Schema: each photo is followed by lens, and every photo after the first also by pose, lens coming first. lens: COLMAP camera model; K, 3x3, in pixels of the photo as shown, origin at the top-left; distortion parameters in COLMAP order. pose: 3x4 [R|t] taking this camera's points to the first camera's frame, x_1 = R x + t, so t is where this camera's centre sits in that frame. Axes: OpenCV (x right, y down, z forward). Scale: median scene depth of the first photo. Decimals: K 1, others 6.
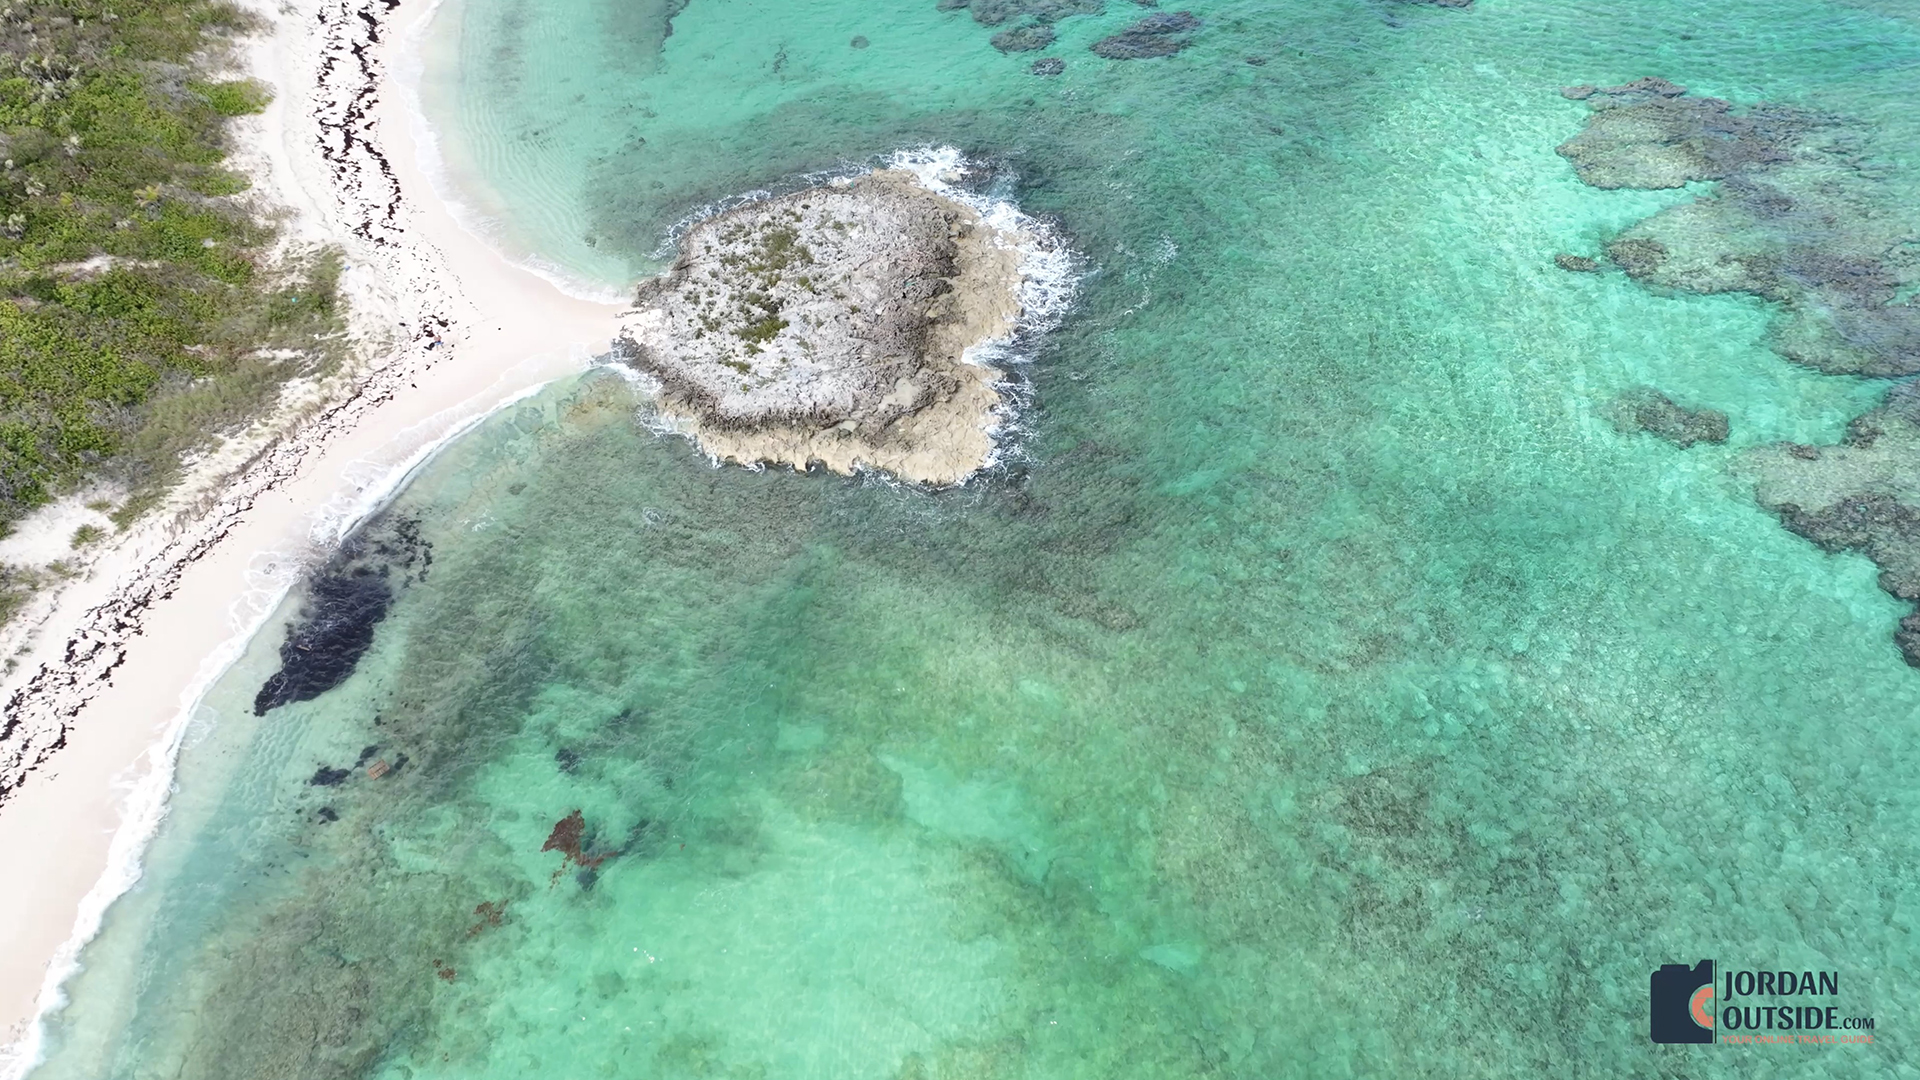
lens RADIAL K [[1460.3, 0, 943.4], [0, 1460.3, 534.6], [0, 0, 1]] dist [-0.000236, 0.016483]
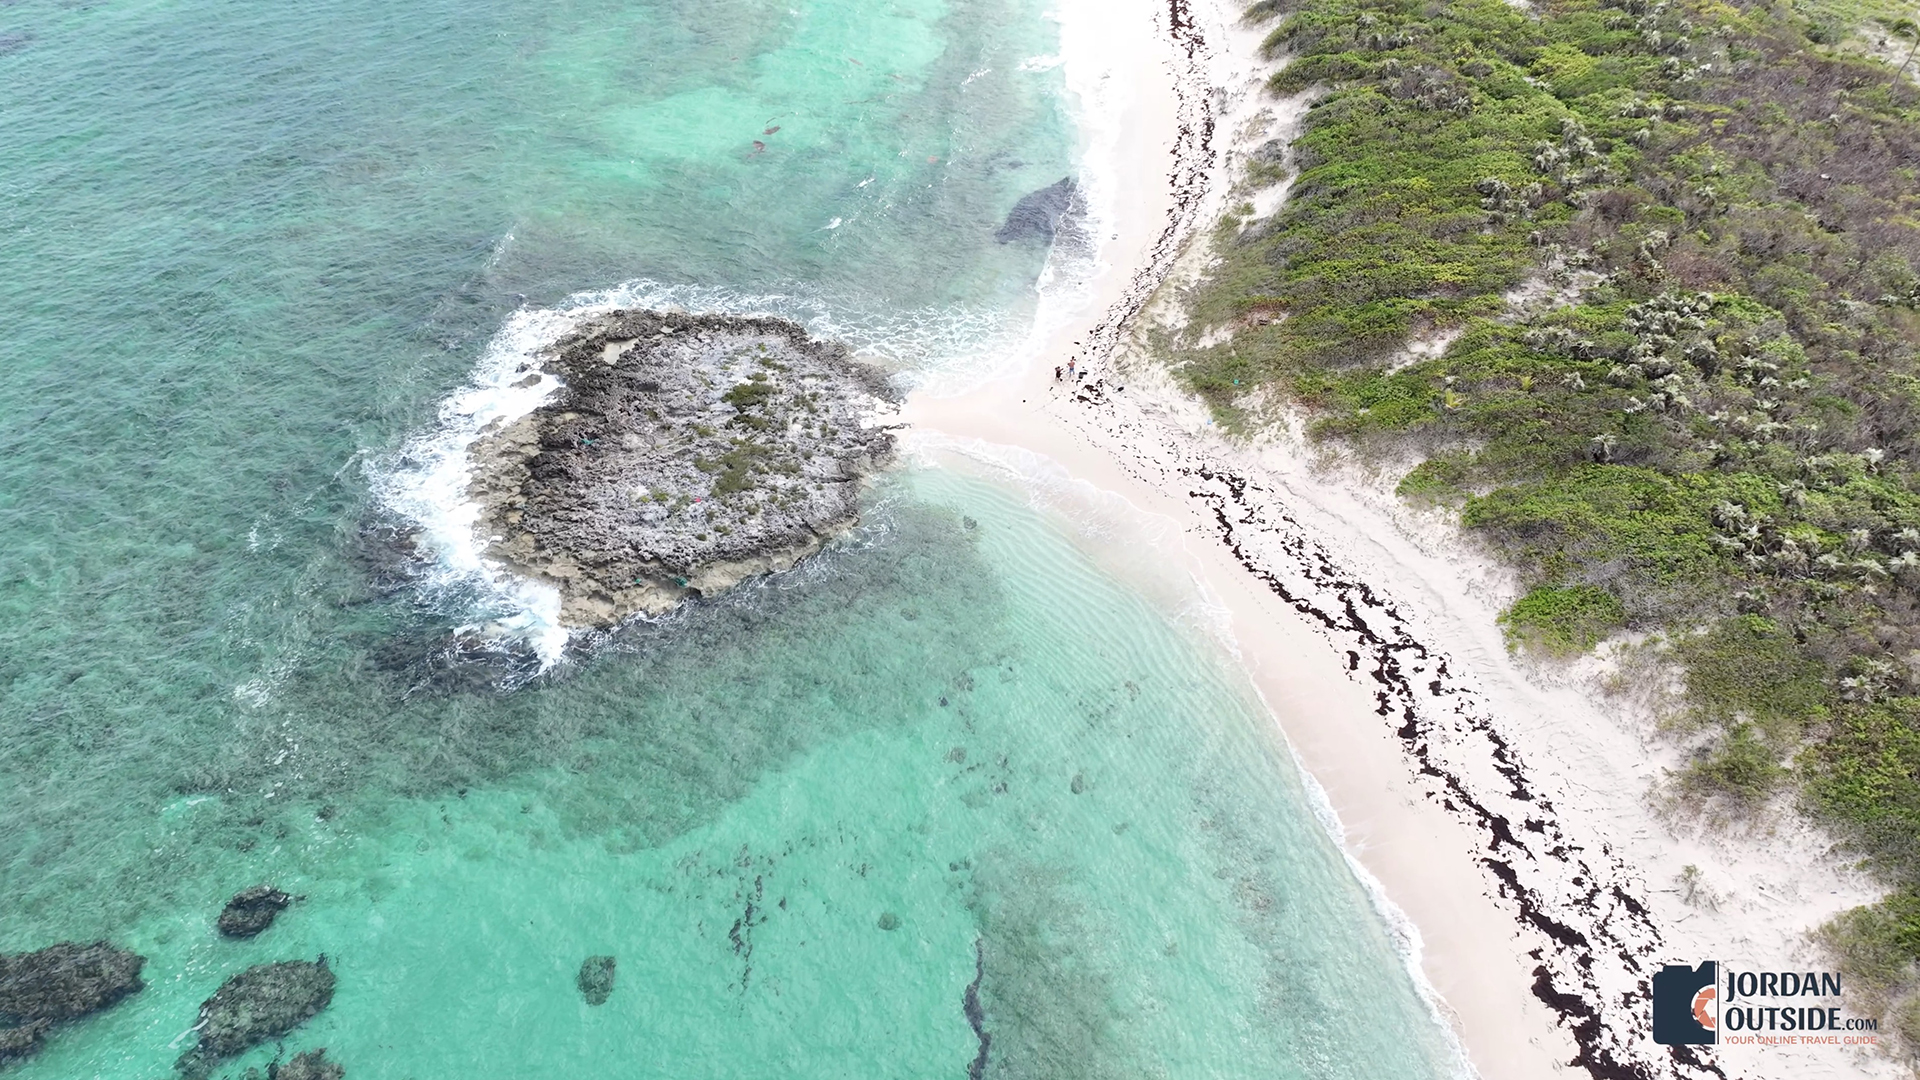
lens RADIAL K [[1460.3, 0, 954.8], [0, 1460.3, 539.6], [0, 0, 1]] dist [-0.000236, 0.016483]
pose [[-0.998643, 0.034590, -0.038928, -0.216756], [-0.037805, 0.032551, 0.998755, -1.098580], [0.035814, 0.998871, -0.031199, 1.117206]]
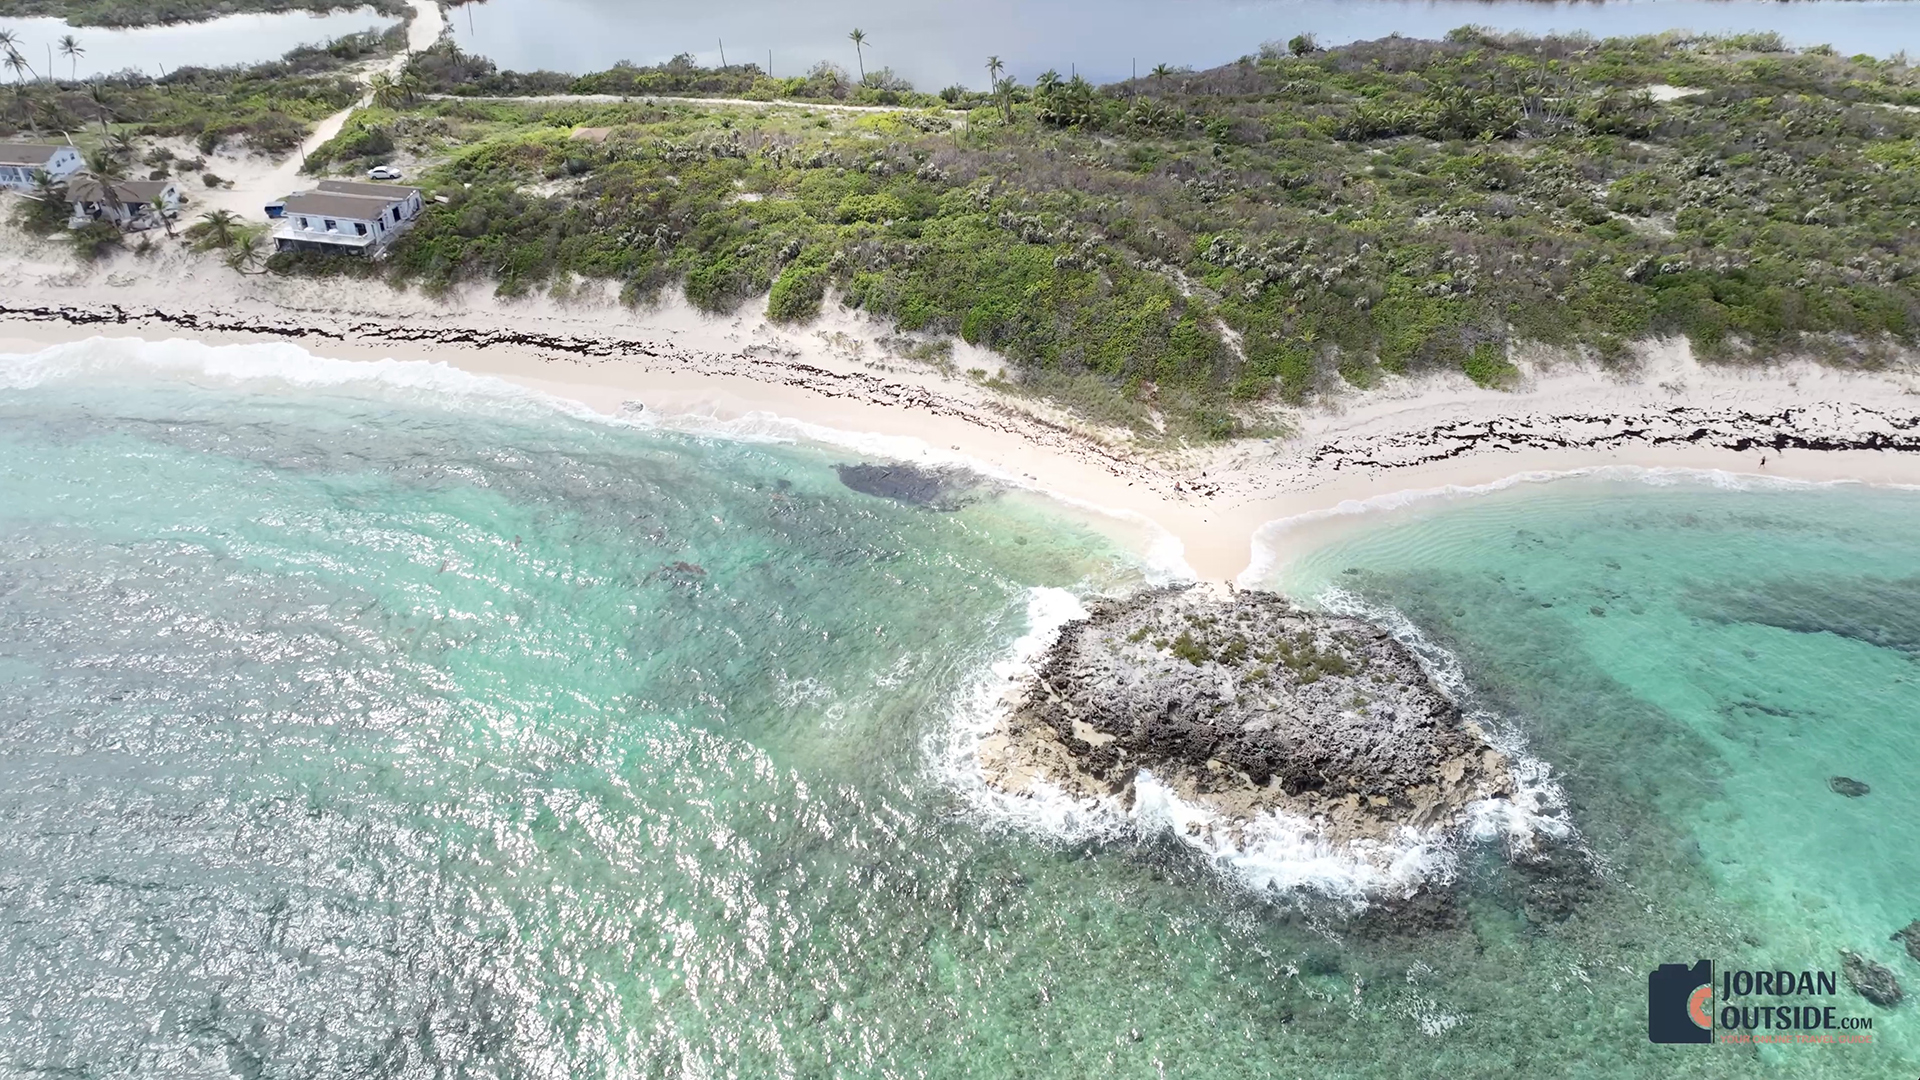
lens RADIAL K [[1460.3, 0, 948.4], [0, 1460.3, 541.8], [0, 0, 1]] dist [-0.000236, 0.016483]
pose [[-0.160367, 0.543113, -0.824203, 0.701474], [-0.722383, 0.504448, 0.472964, -0.535951], [0.672640, 0.671238, 0.311439, 0.506637]]
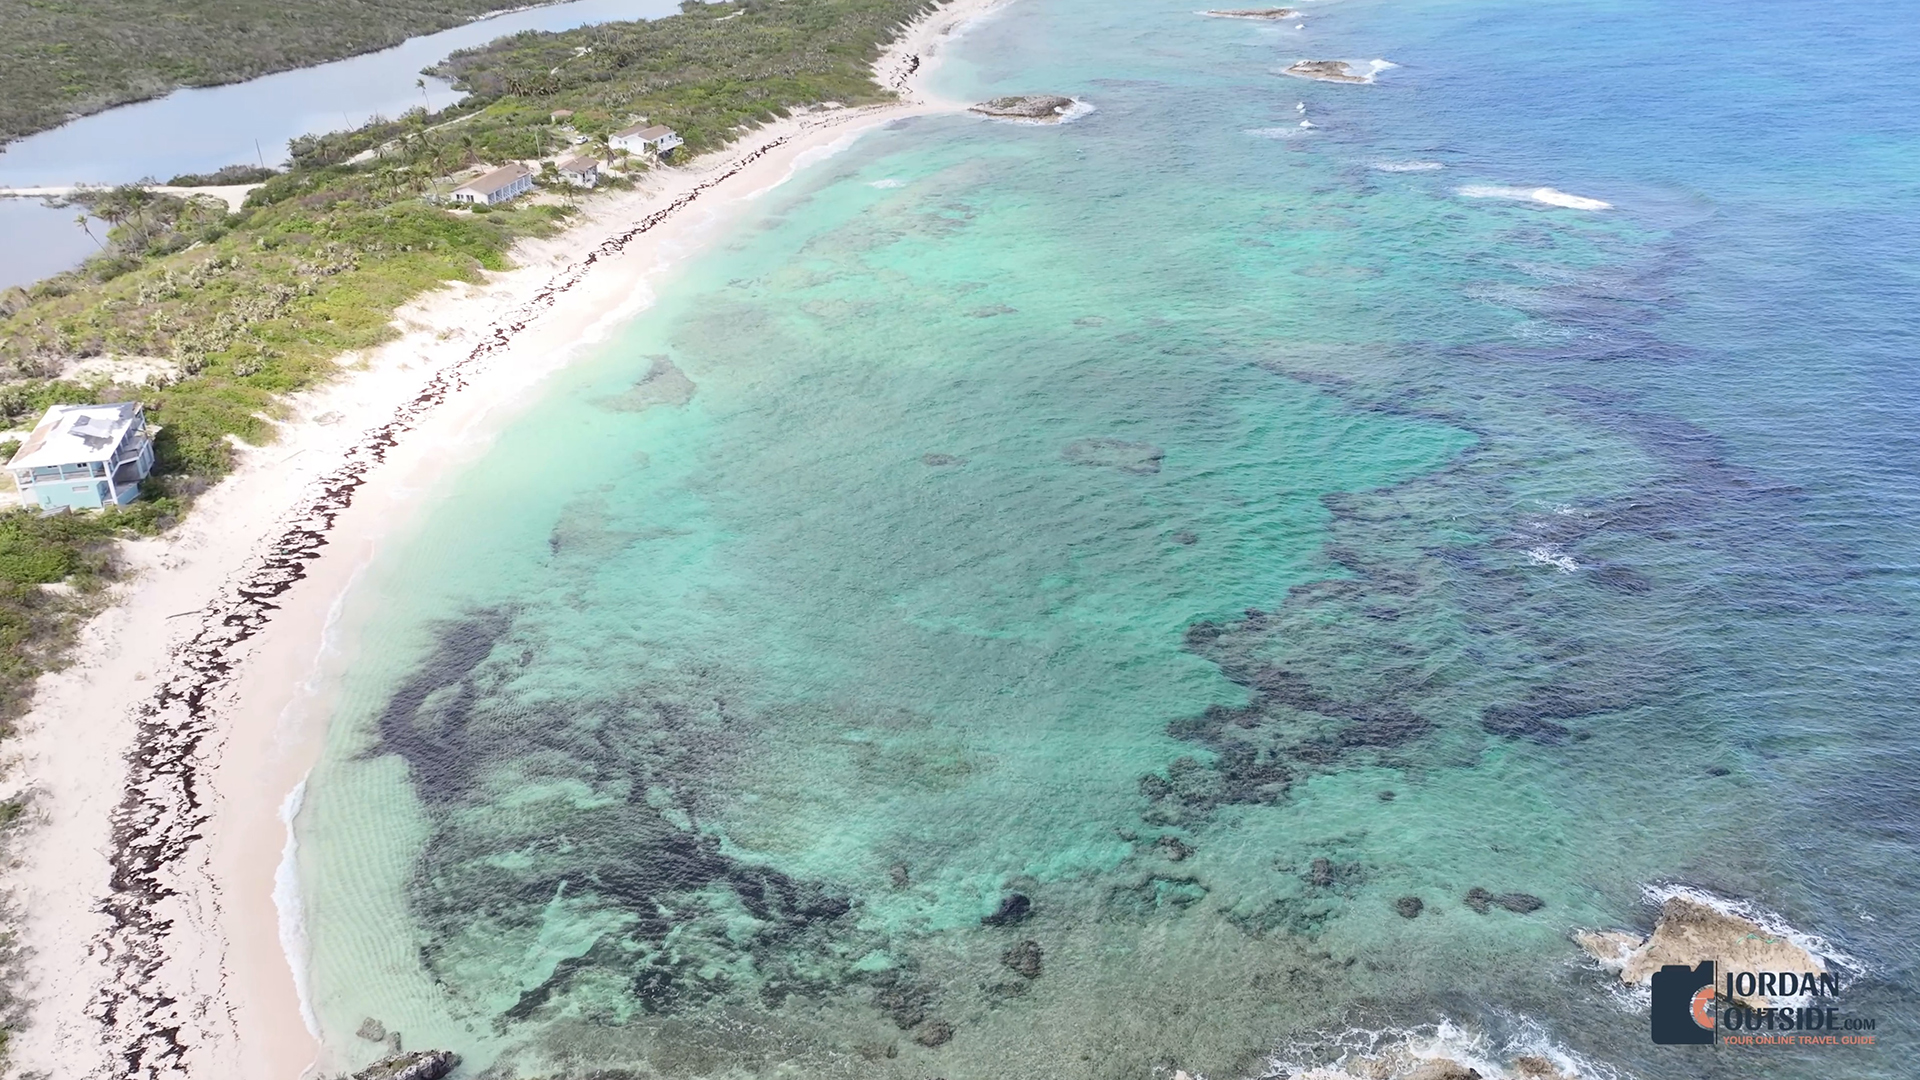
lens RADIAL K [[1460.3, 0, 956.3], [0, 1460.3, 540.6], [0, 0, 1]] dist [-0.000236, 0.016483]
pose [[0.971964, 0.113183, -0.206096, 0.613545], [-0.178724, 0.925190, -0.334785, 2.071540], [0.152786, 0.362233, 0.919480, -1.946269]]
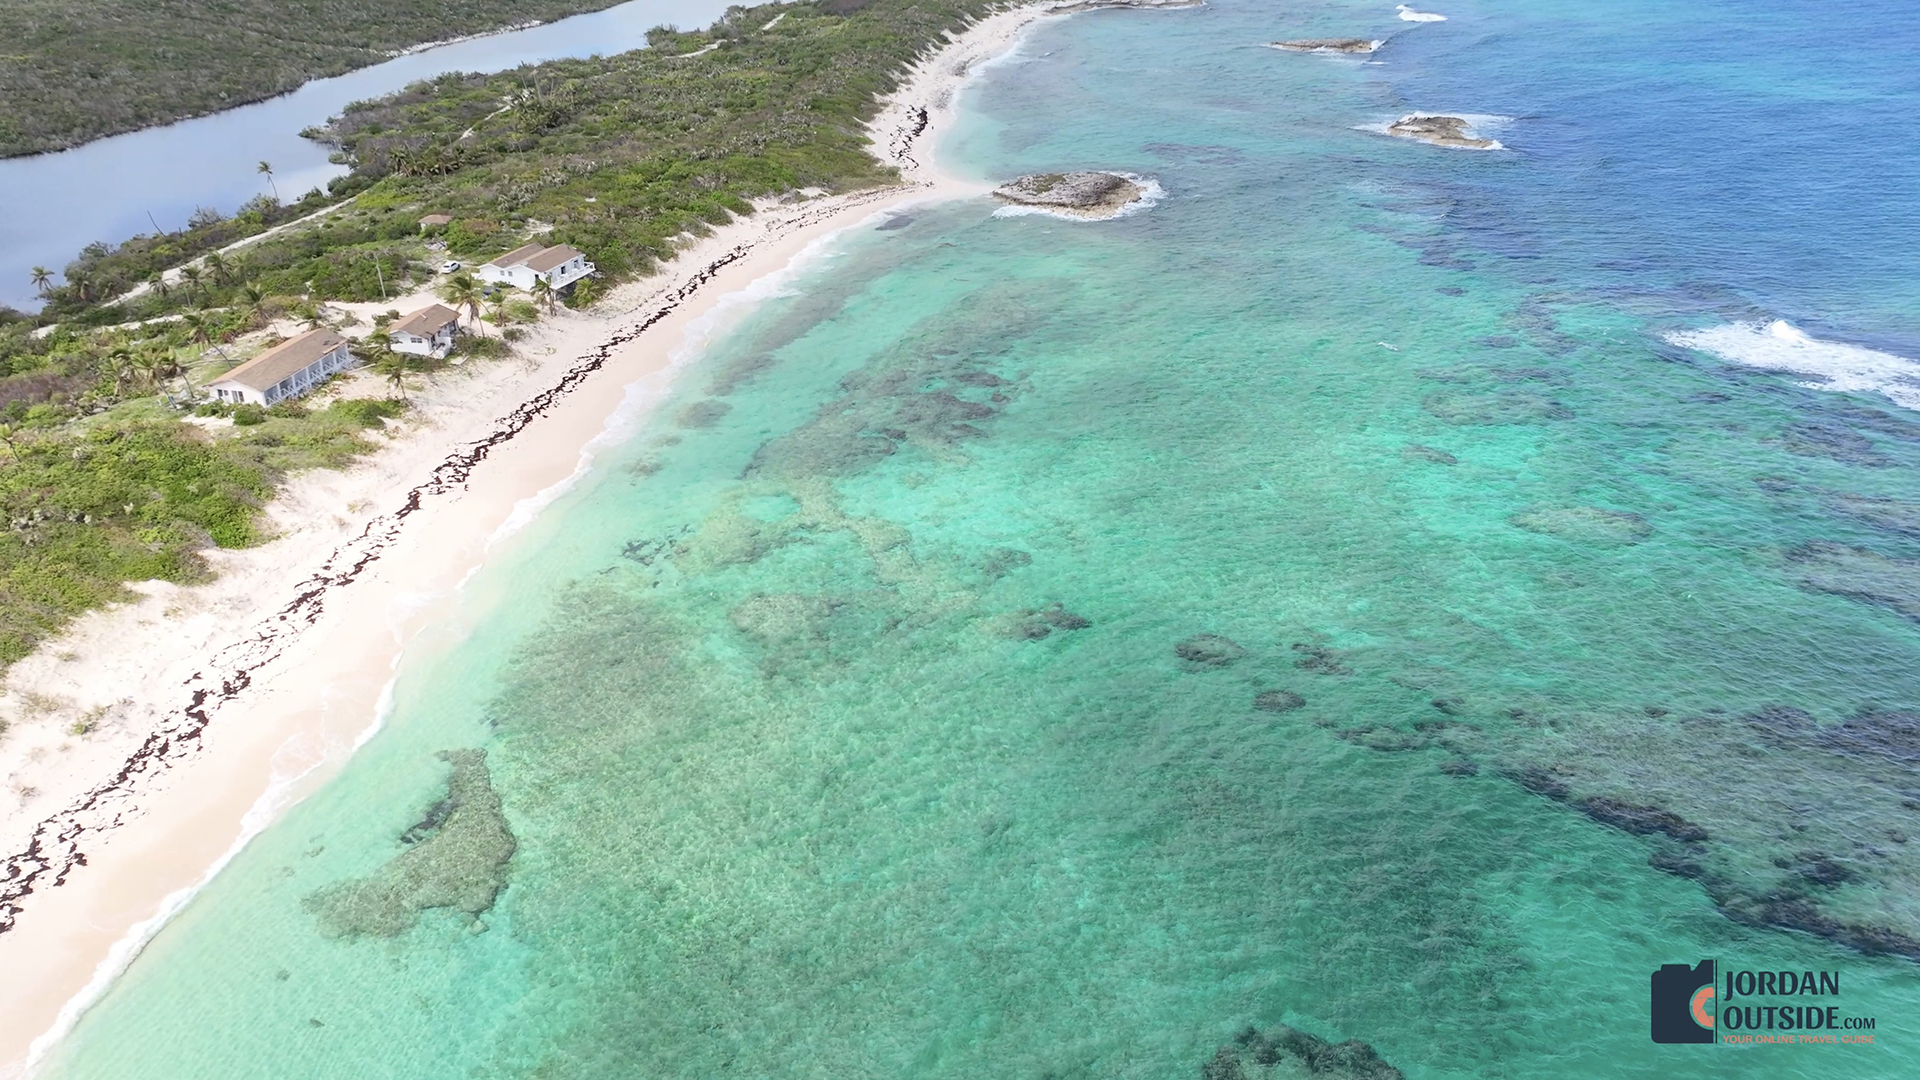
lens RADIAL K [[1460.3, 0, 958.1], [0, 1460.3, 538.9], [0, 0, 1]] dist [-0.000236, 0.016483]
pose [[0.970665, 0.114835, -0.211242, 0.377431], [-0.181837, 0.925418, -0.332471, 1.408672], [0.157307, 0.361130, 0.919152, -1.325585]]
